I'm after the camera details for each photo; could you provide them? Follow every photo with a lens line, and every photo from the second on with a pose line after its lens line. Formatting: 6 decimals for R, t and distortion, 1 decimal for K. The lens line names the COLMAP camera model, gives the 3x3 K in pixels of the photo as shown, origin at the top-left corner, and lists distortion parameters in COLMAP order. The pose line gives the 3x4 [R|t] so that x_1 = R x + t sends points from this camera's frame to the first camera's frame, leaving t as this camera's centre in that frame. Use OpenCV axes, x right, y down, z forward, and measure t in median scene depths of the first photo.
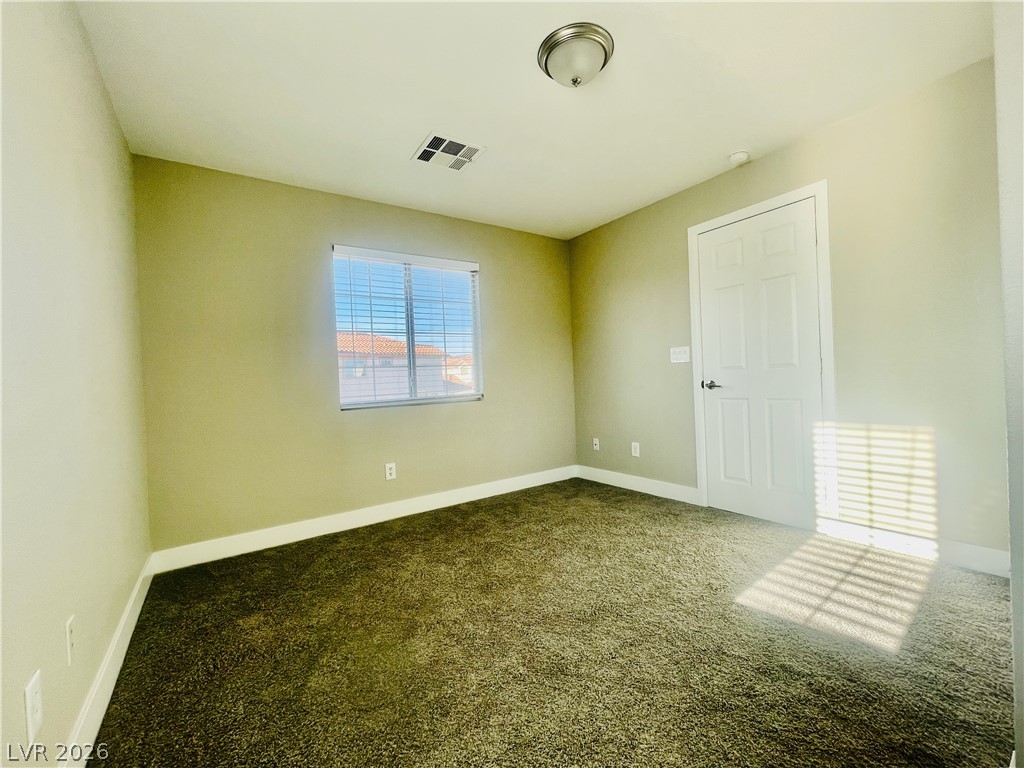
lens RADIAL K [[412.3, 0, 509.0], [0, 412.3, 382.6], [0, 0, 1]] dist [-0.002788, -0.000073]
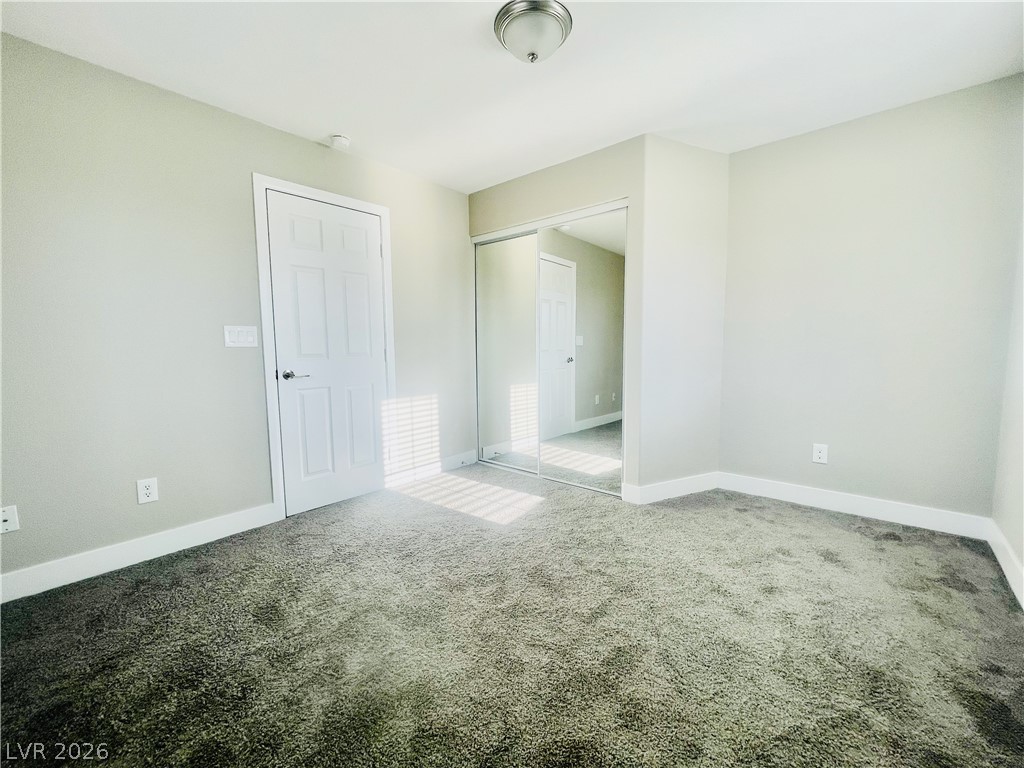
lens RADIAL K [[412.3, 0, 509.4], [0, 412.3, 384.7], [0, 0, 1]] dist [-0.002788, -0.000073]
pose [[-0.223298, -0.038053, 0.974007, -0.562321], [0.032489, 0.998392, 0.046454, 0.001979], [-0.974209, 0.042018, -0.221703, 0.927221]]
